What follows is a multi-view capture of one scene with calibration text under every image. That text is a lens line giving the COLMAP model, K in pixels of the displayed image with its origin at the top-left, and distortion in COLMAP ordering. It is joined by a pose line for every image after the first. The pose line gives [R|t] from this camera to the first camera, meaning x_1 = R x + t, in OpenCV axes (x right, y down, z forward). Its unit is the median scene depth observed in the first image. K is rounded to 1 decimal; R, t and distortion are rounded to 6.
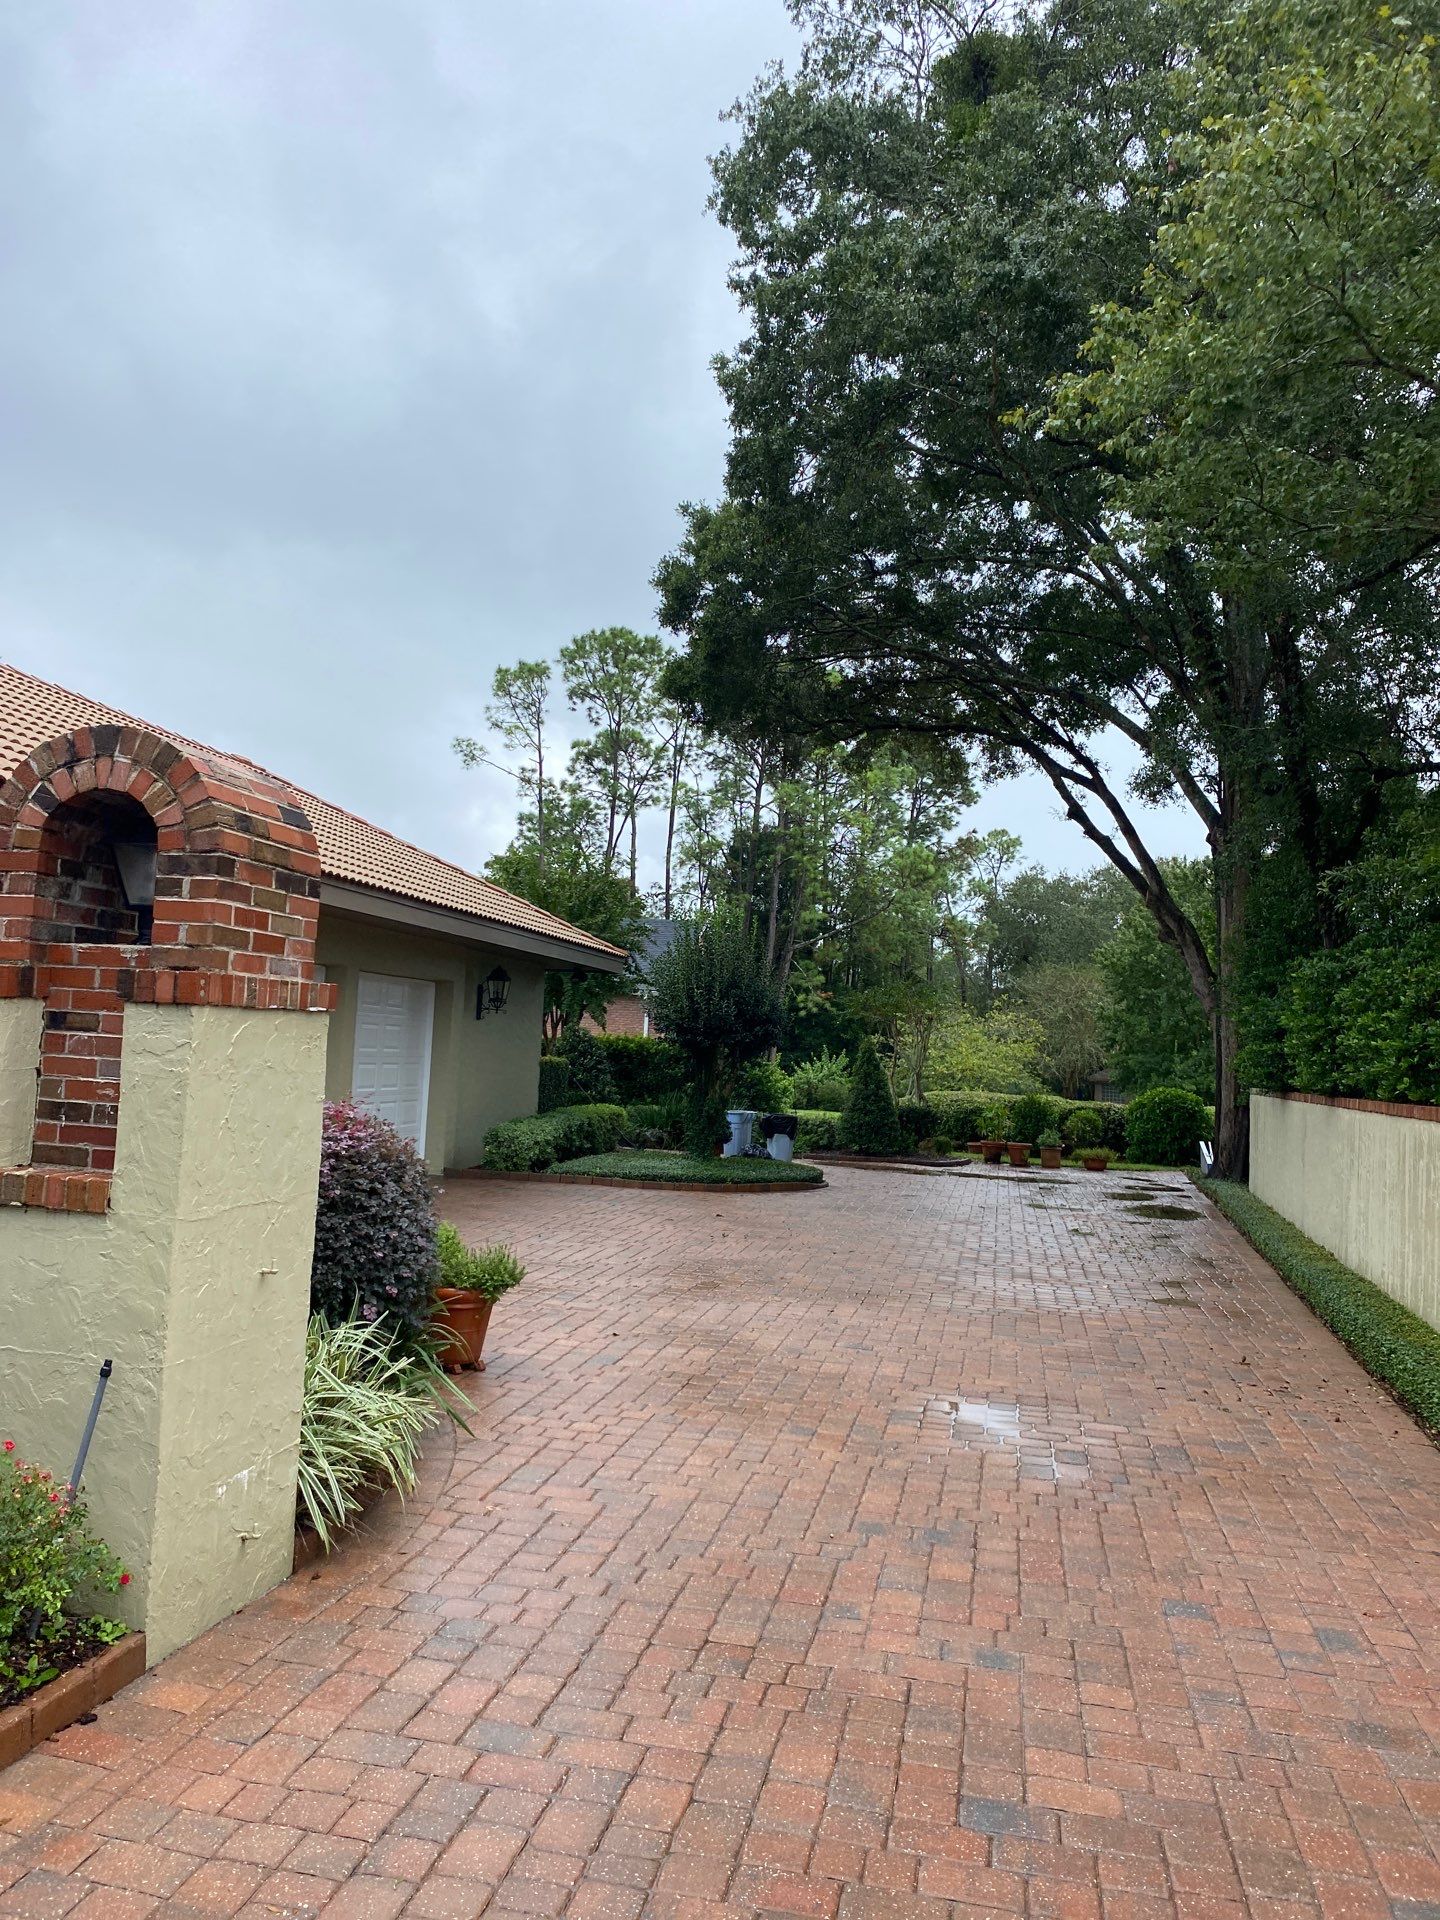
lens RADIAL K [[1474.5, 0, 694.9], [0, 1474.5, 951.3], [0, 0, 1]] dist [0.034492, -0.061628]
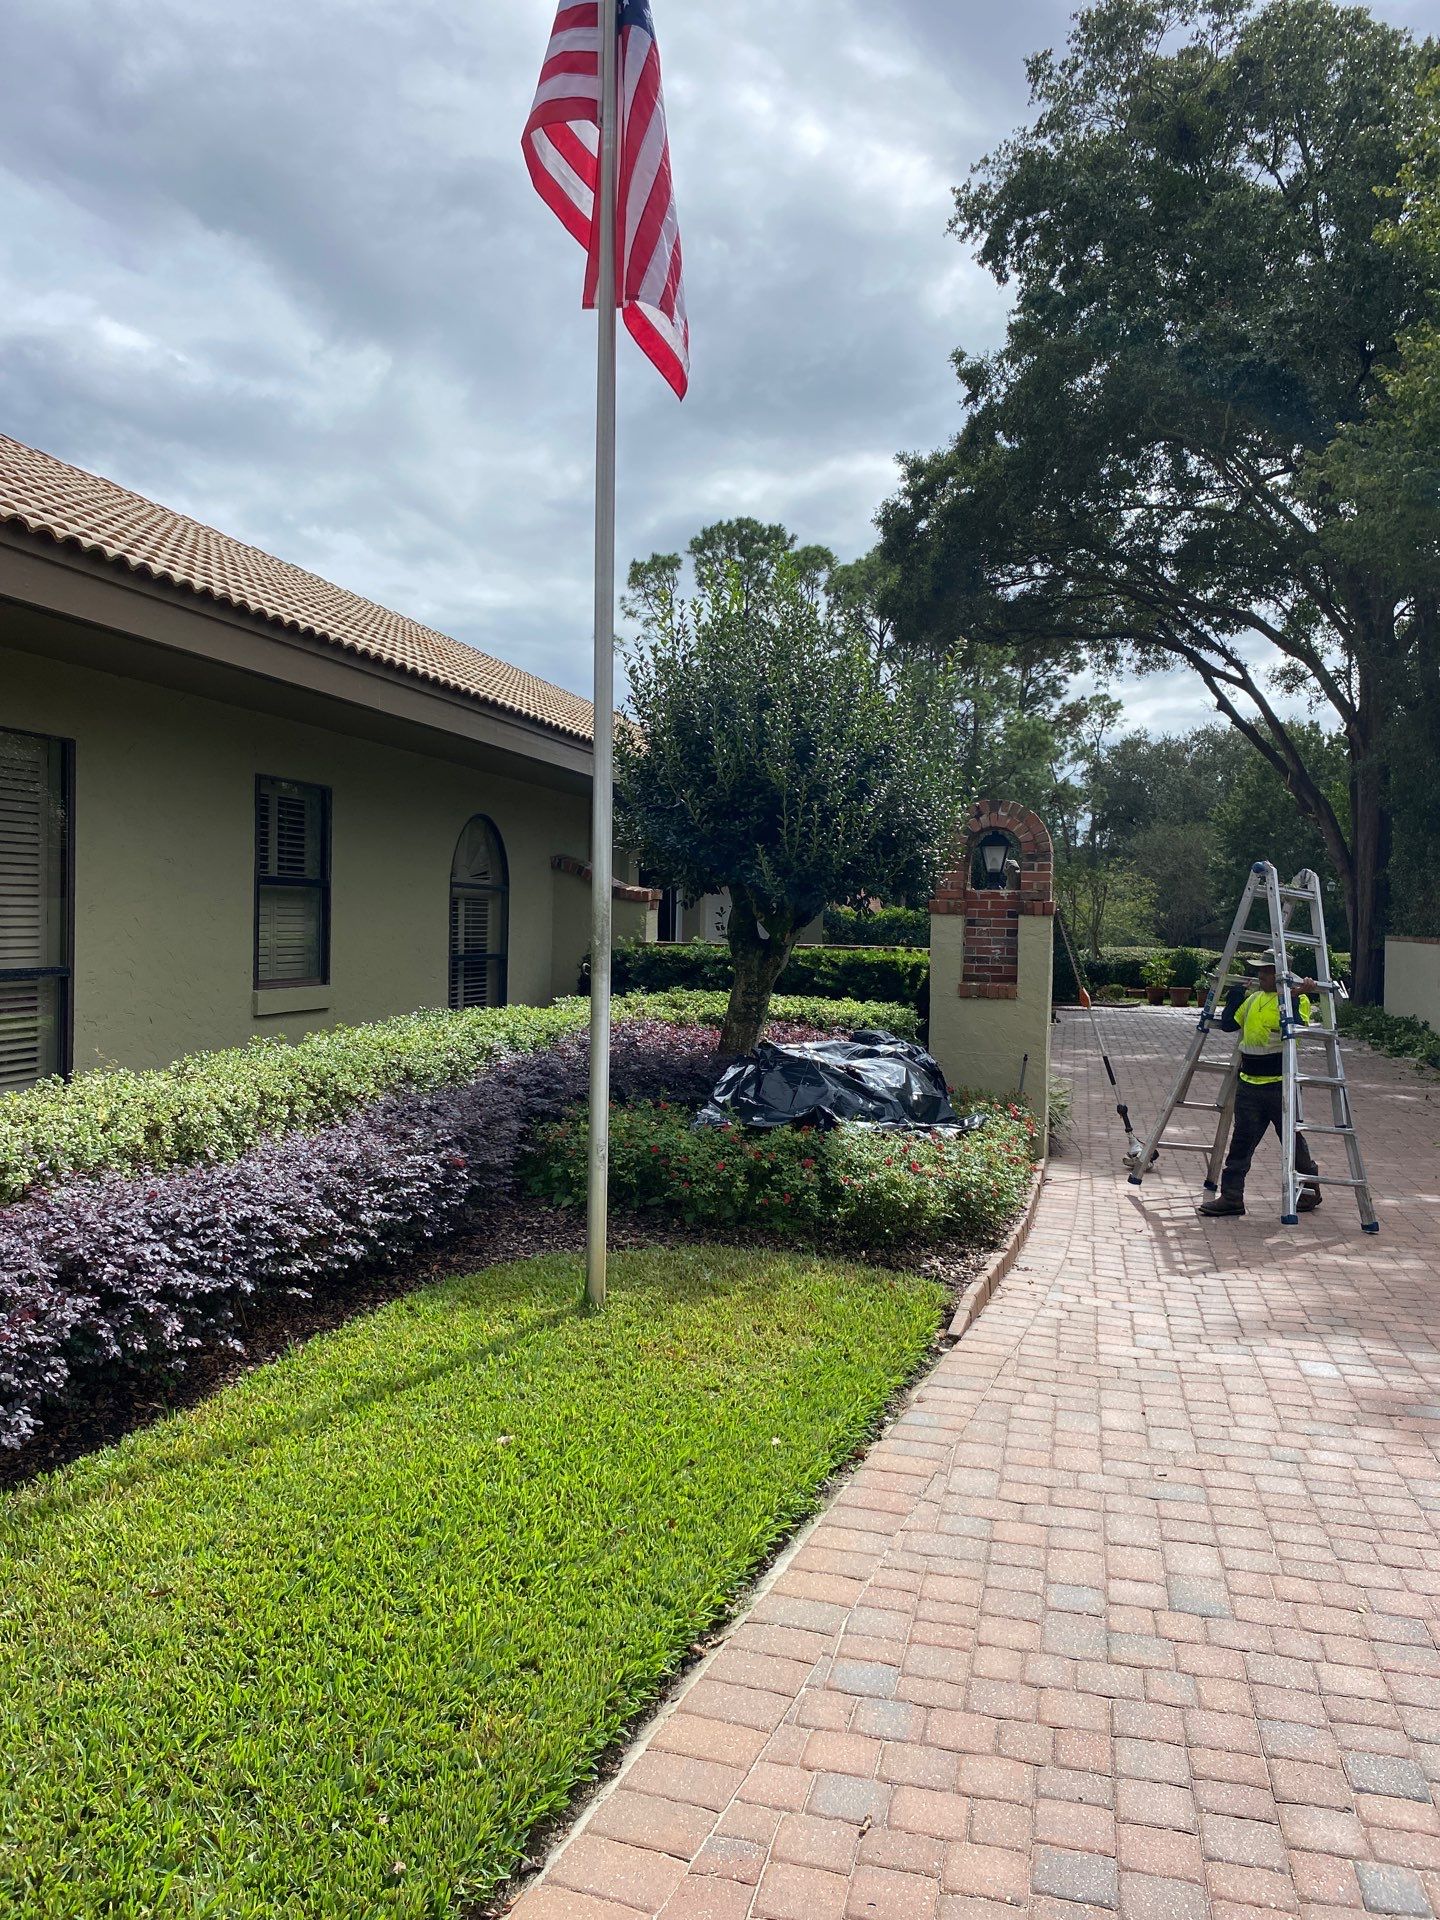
lens RADIAL K [[1474.5, 0, 714.3], [0, 1474.5, 969.4], [0, 0, 1]] dist [0.034492, -0.061628]
pose [[0.998863, -0.030150, -0.036939, -0.106743], [0.033782, 0.994212, 0.101989, -0.018989], [0.033650, -0.103120, 0.994100, -0.196455]]
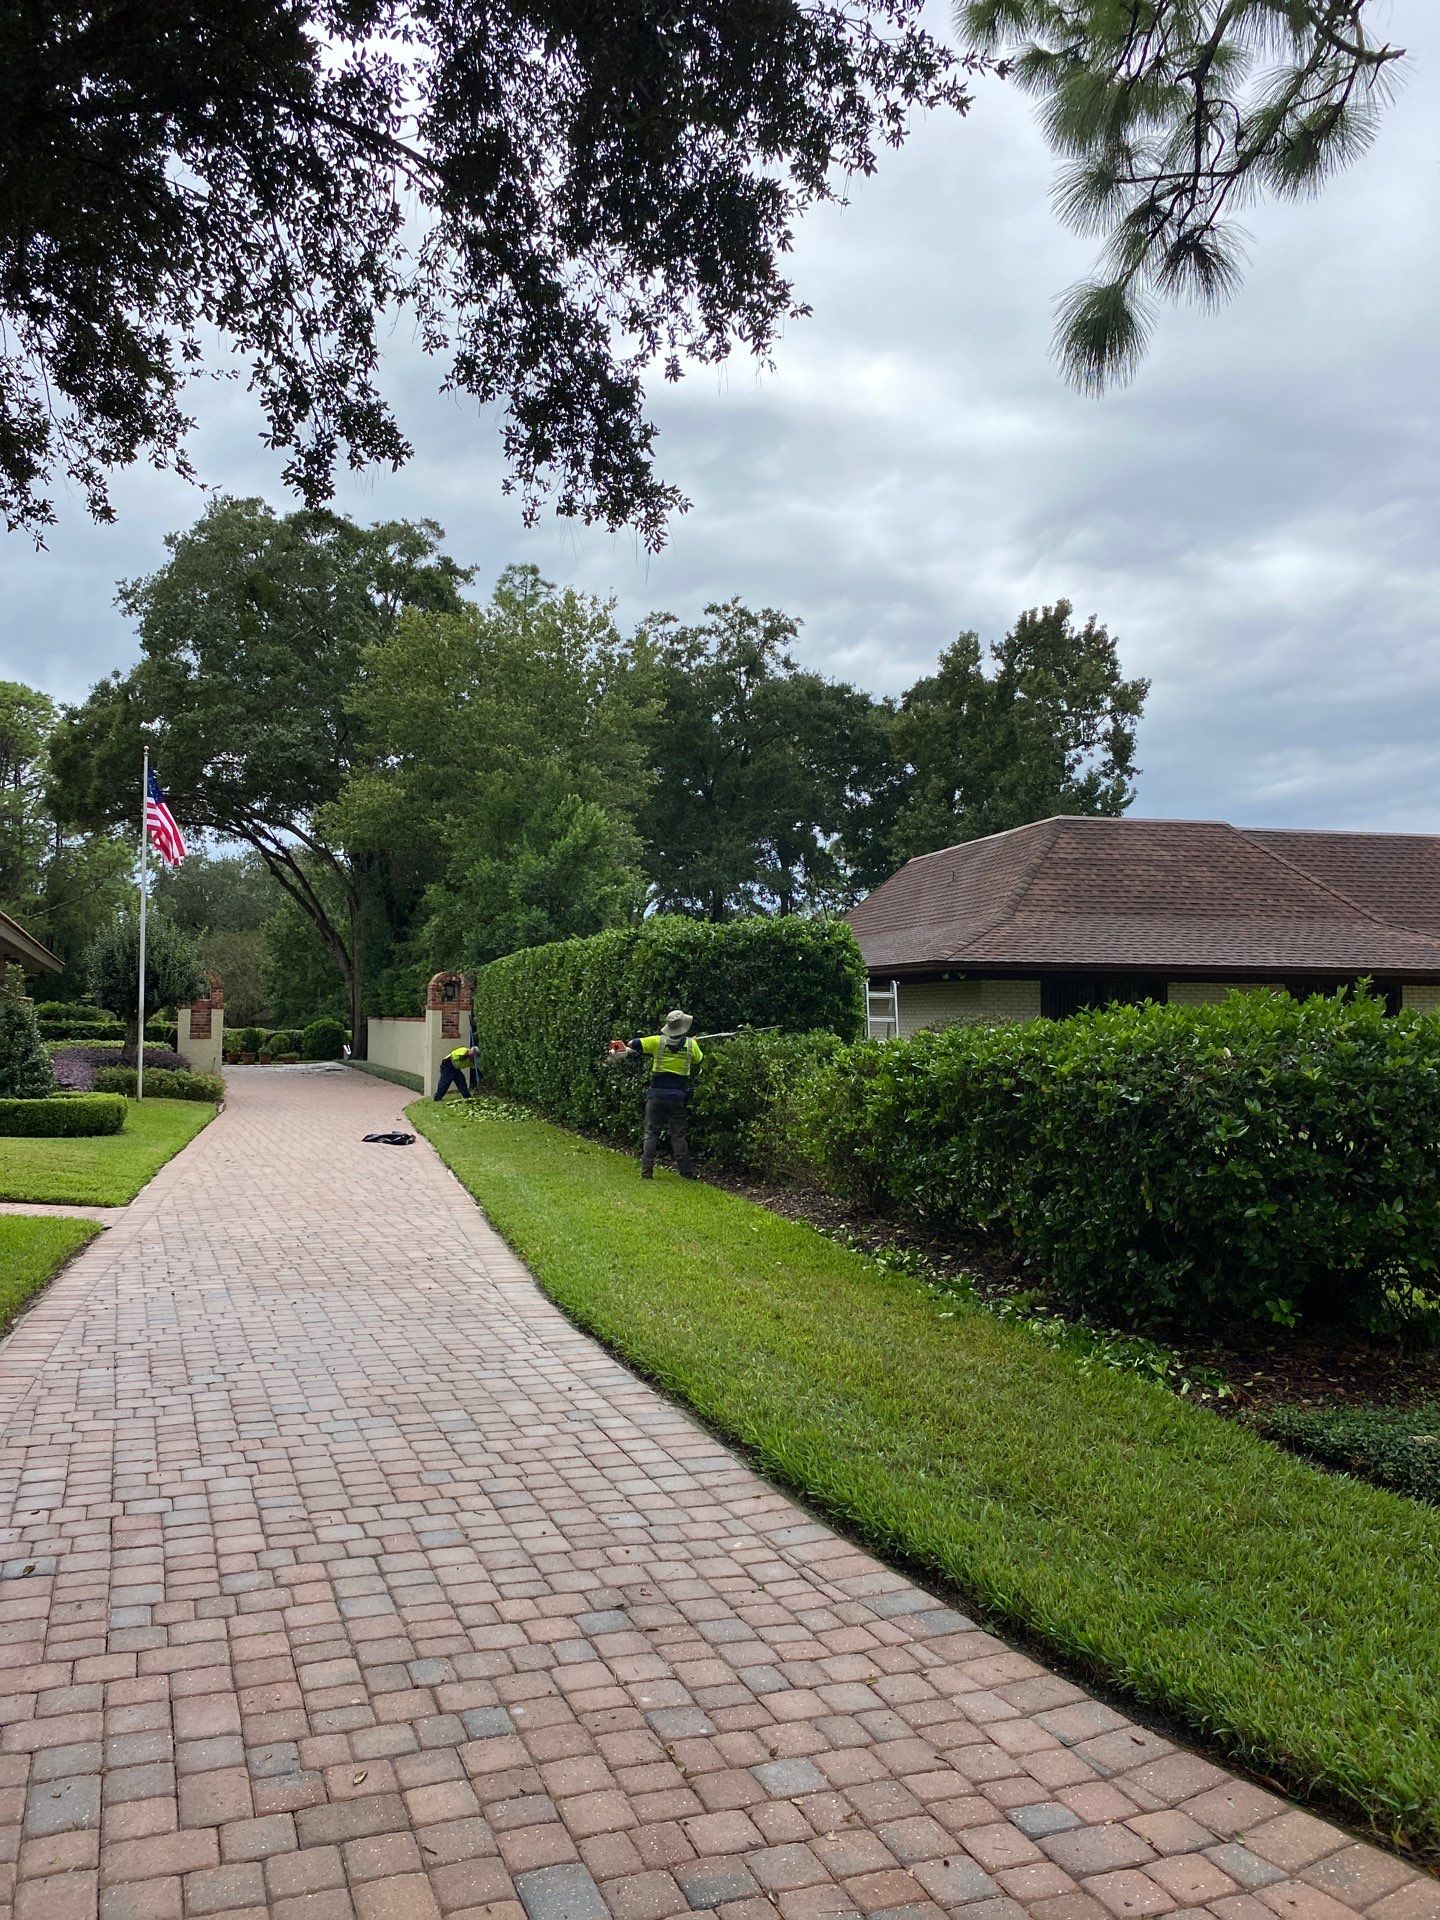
lens RADIAL K [[1472.0, 0, 699.7], [0, 1472.0, 960.5], [0, 0, 1]] dist [0.021028, -0.040409]
pose [[0.836226, -0.018956, 0.548057, -0.301885], [-0.006720, 0.998973, 0.044807, -0.068622], [-0.548344, -0.041151, 0.835240, -0.807011]]
